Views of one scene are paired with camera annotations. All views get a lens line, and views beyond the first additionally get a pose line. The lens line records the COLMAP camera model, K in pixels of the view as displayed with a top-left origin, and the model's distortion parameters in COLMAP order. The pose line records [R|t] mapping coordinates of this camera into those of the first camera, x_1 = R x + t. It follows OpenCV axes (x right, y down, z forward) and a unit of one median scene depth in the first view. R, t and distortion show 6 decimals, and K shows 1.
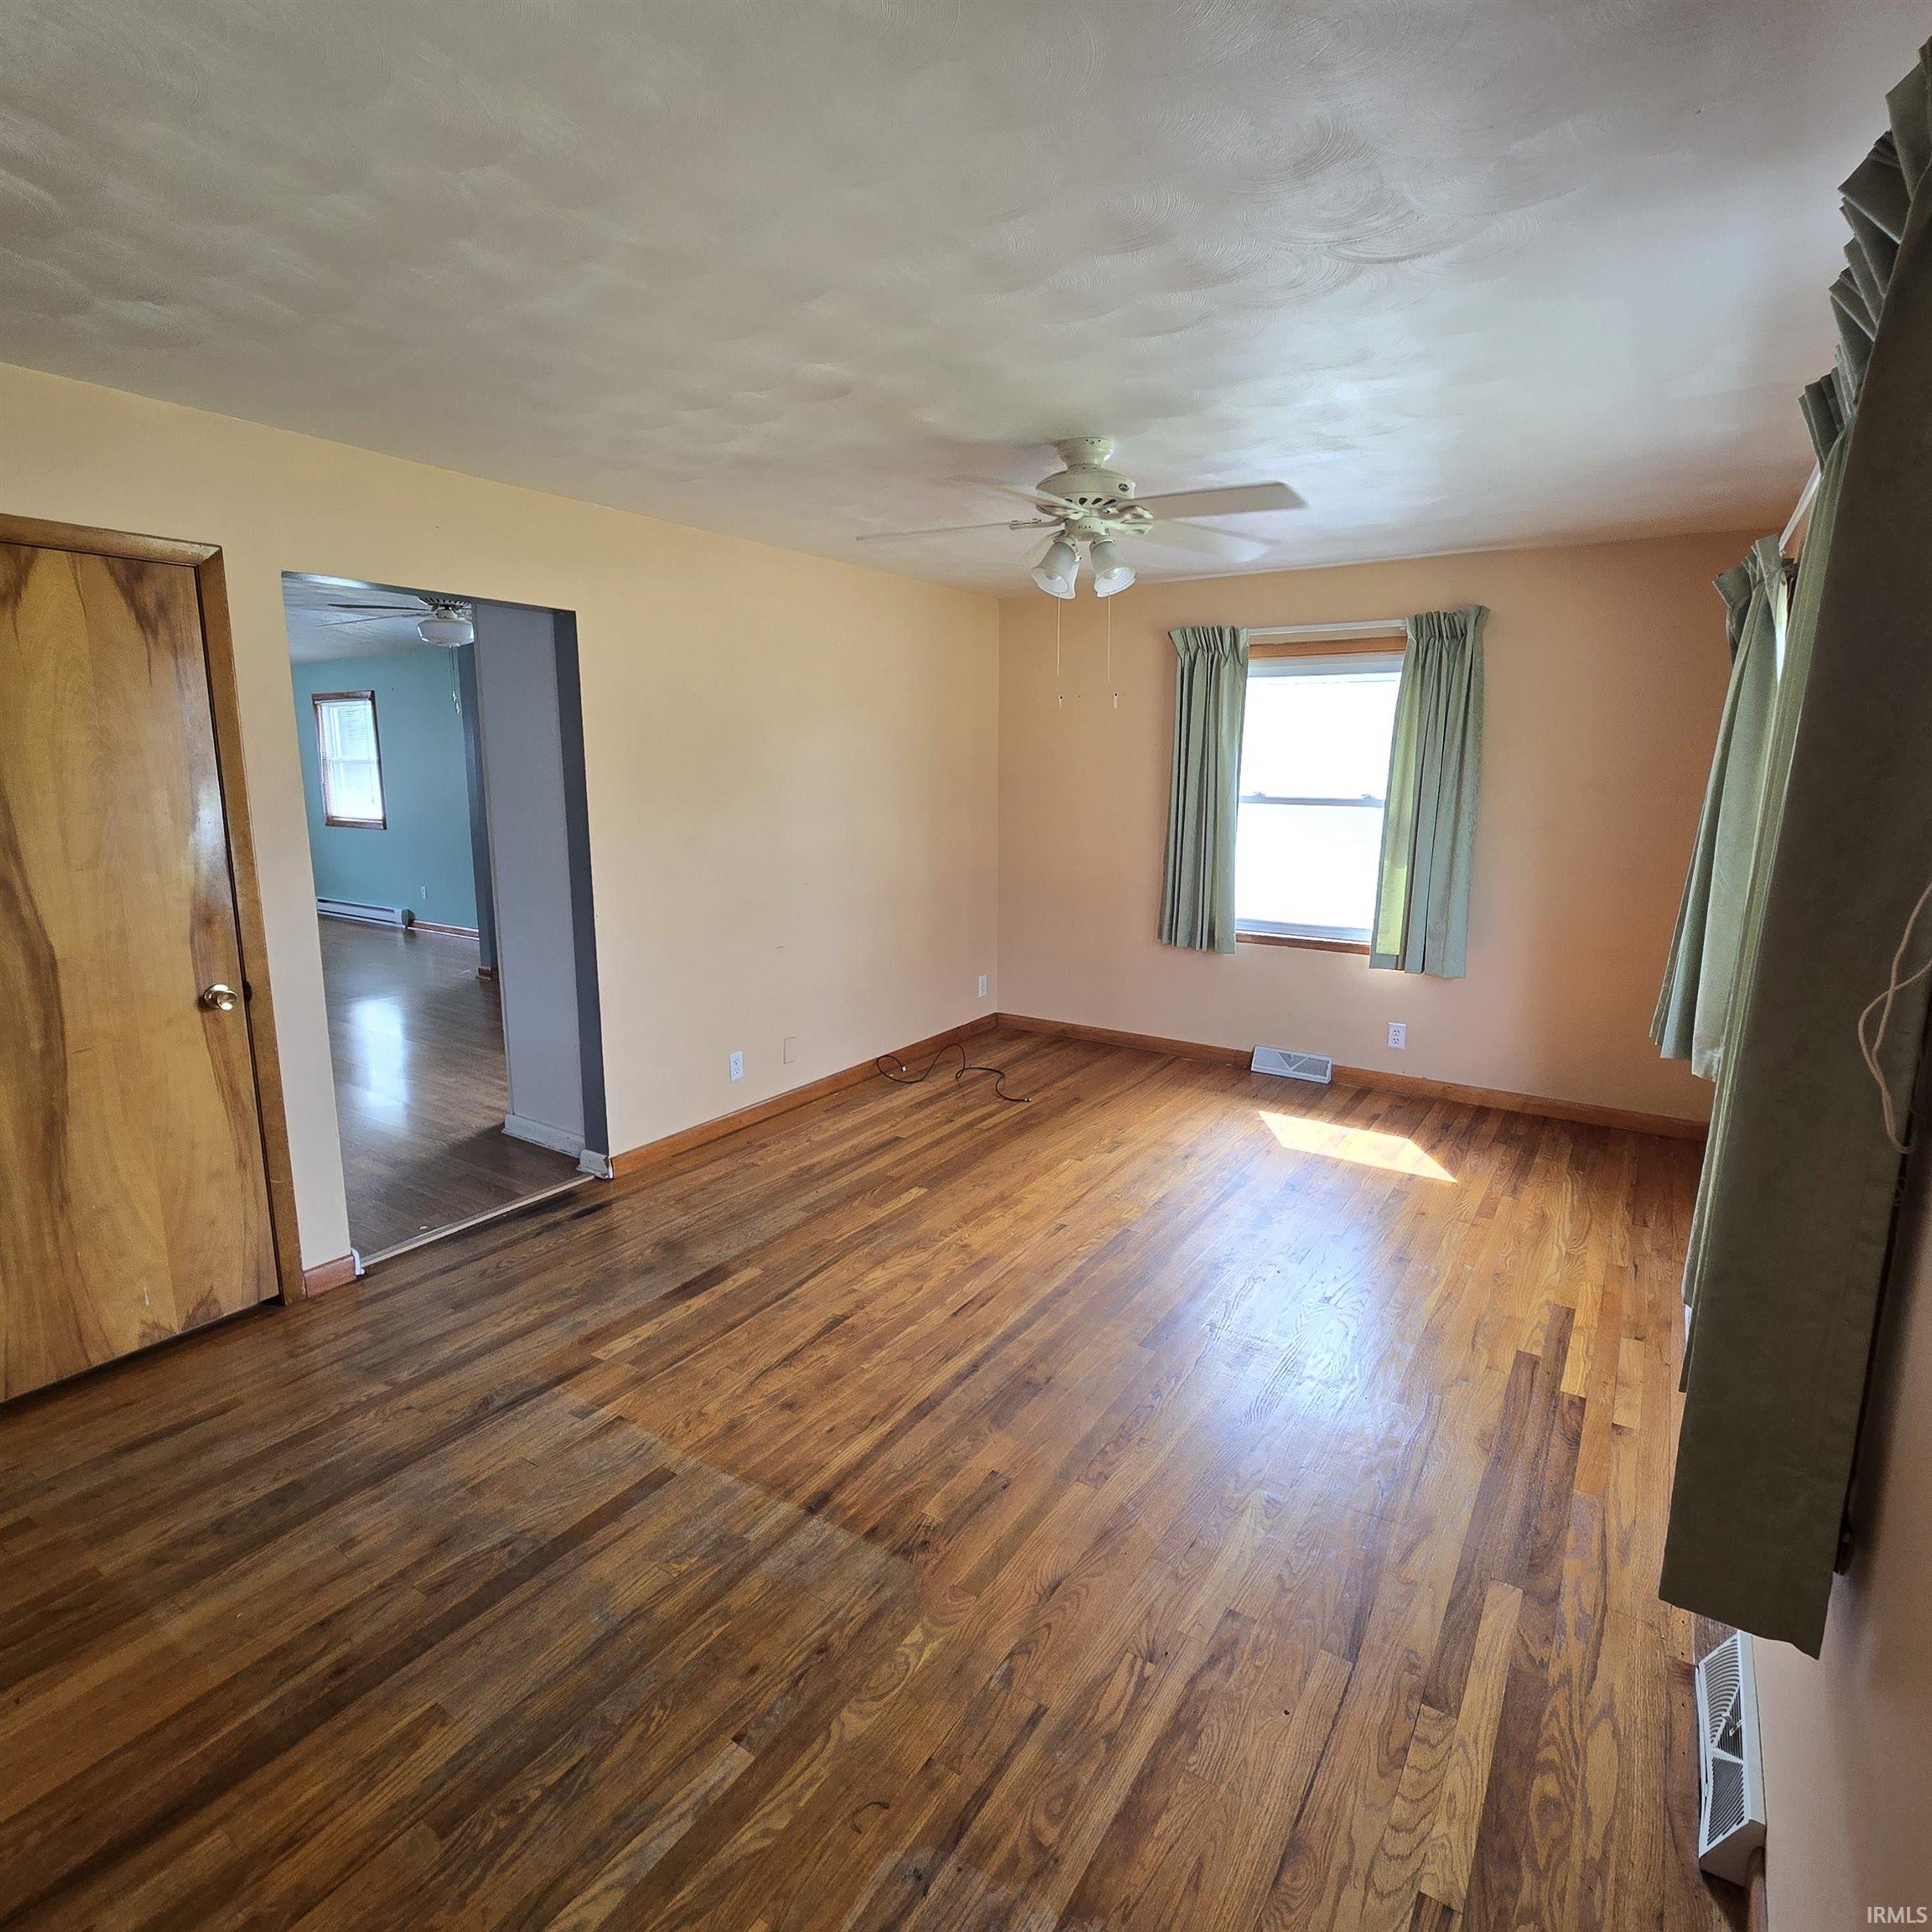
lens RADIAL K [[1059.4, 0, 973.6], [0, 1059.4, 937.3], [0, 0, 1]] dist [-0.000777, 0.000041]
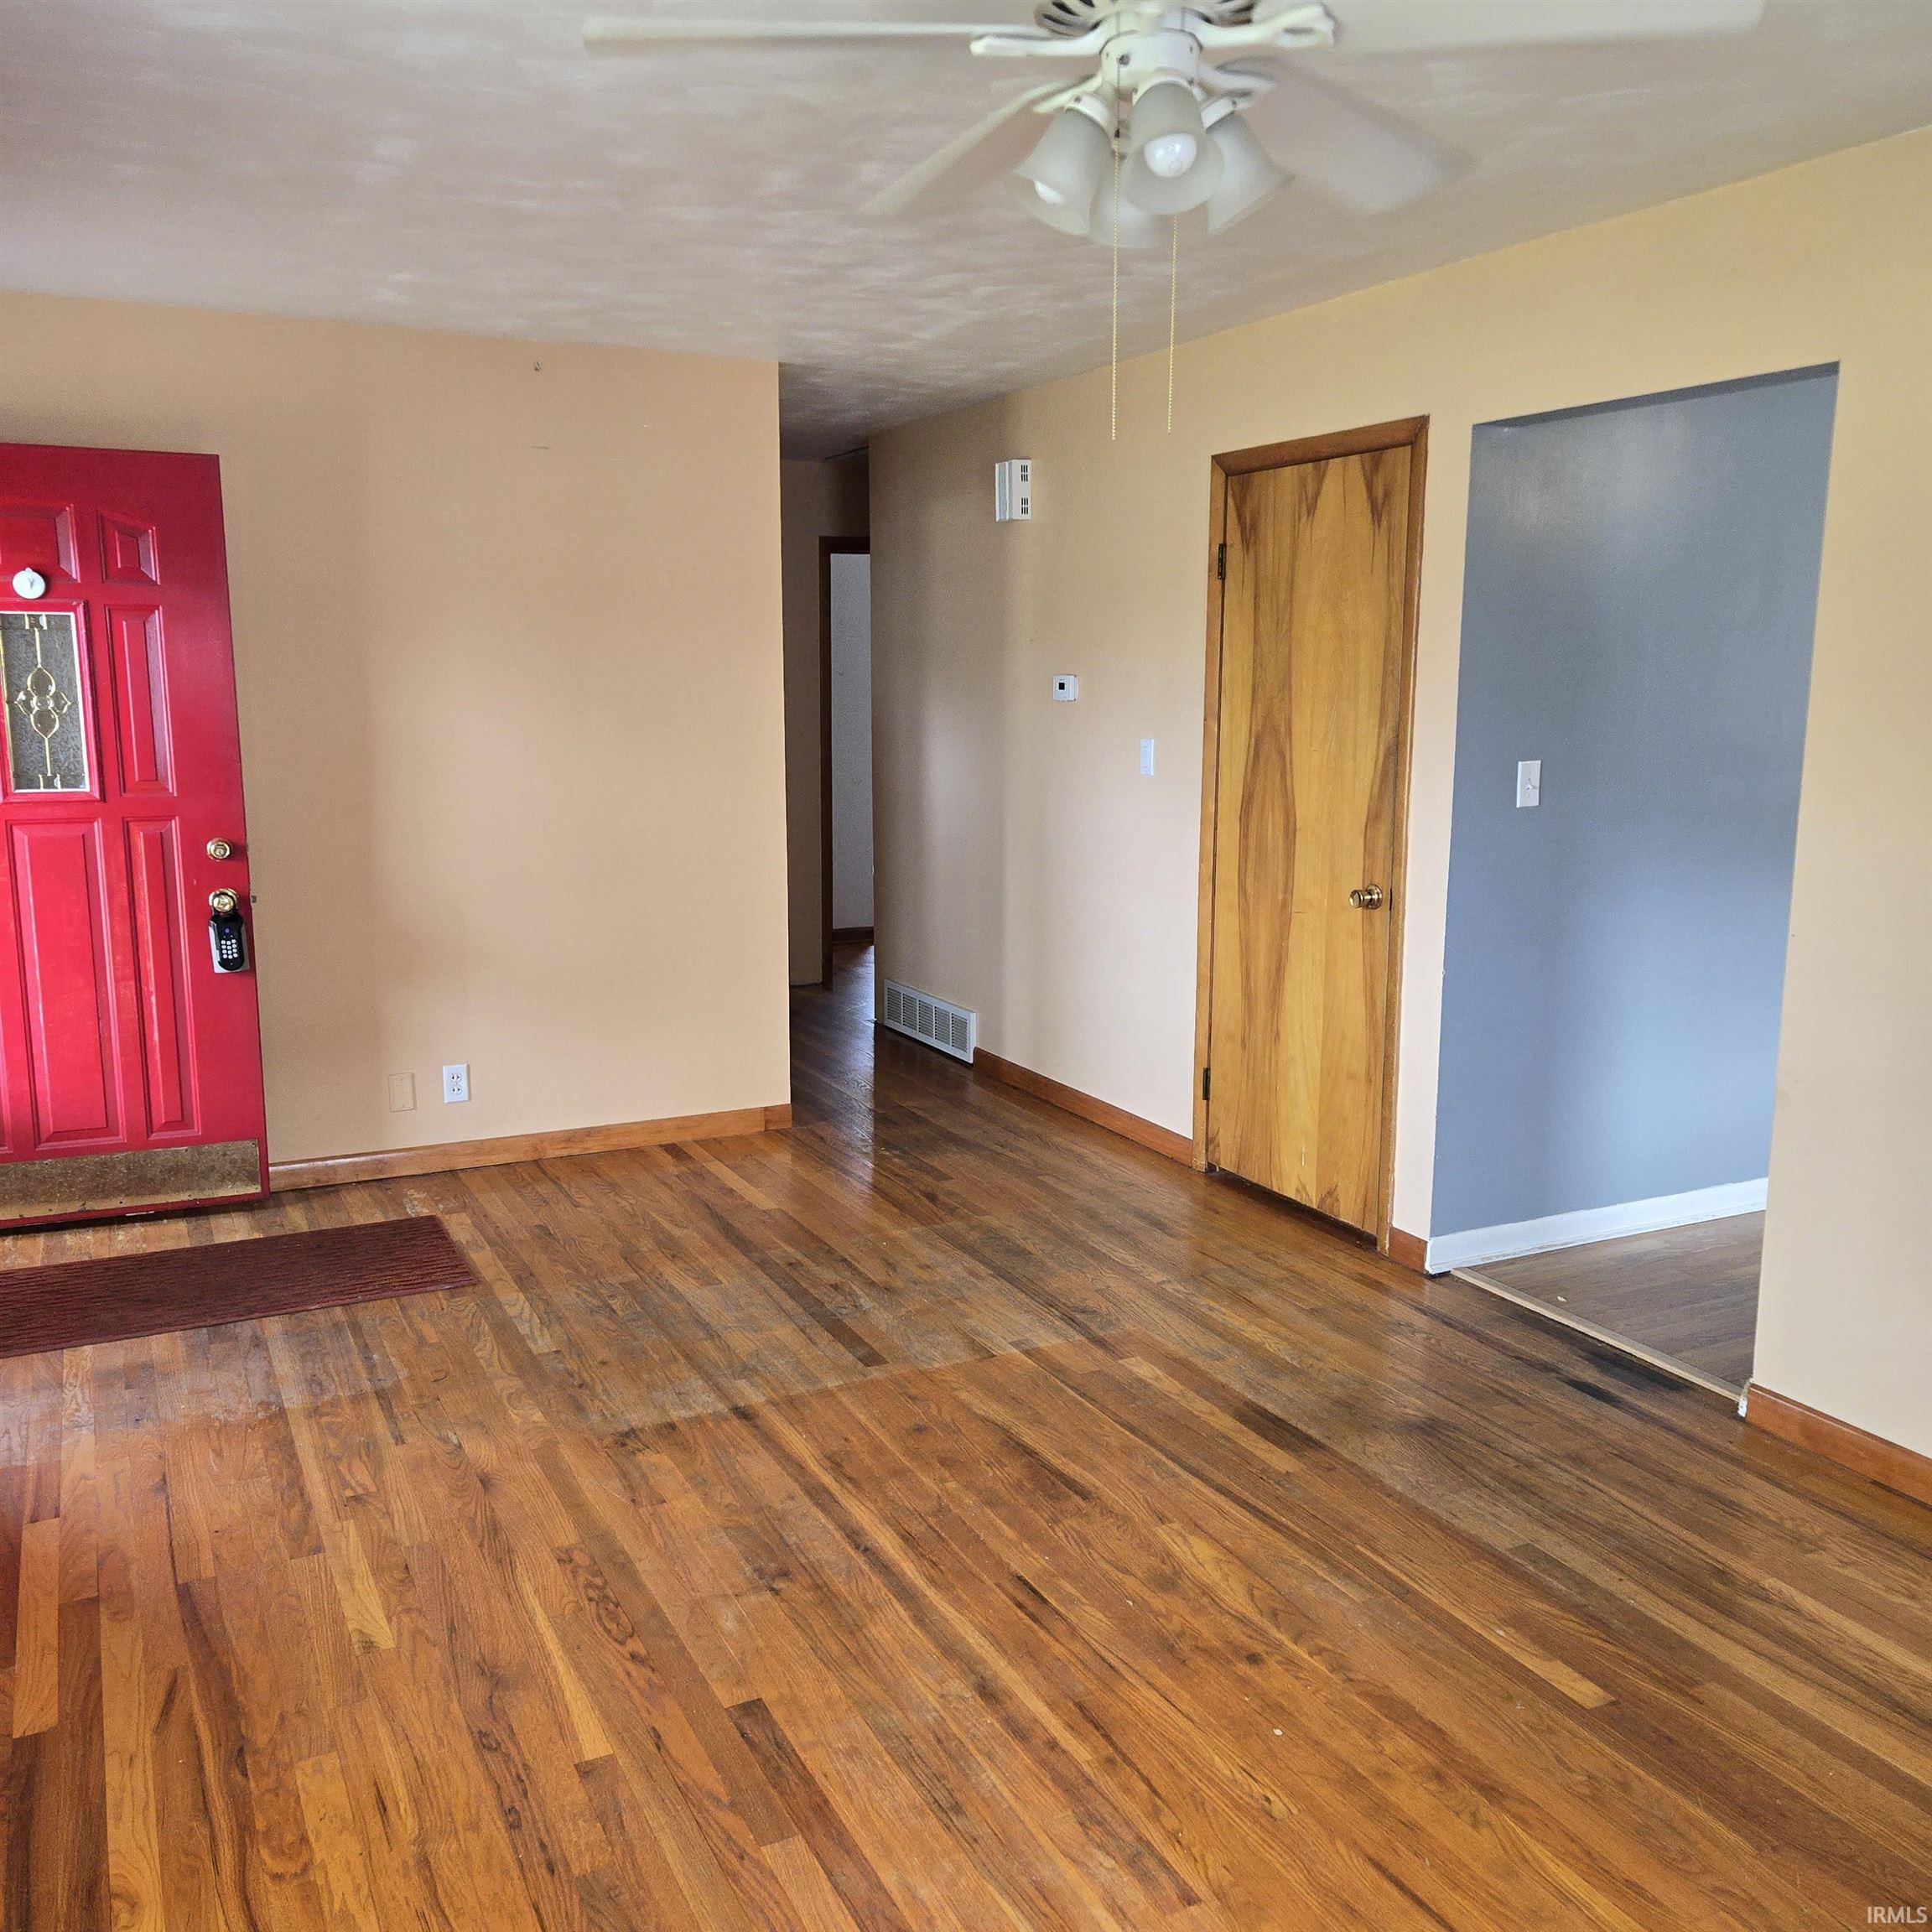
lens RADIAL K [[1702.8, 0, 953.3], [0, 1702.8, 957.4], [0, 0, 1]] dist [0.058712, -0.052259]
pose [[-0.495404, 0.141008, -0.857142, 0.842699], [-0.152684, 0.957240, 0.245722, -0.222076], [0.855139, 0.252604, -0.452691, 1.440635]]
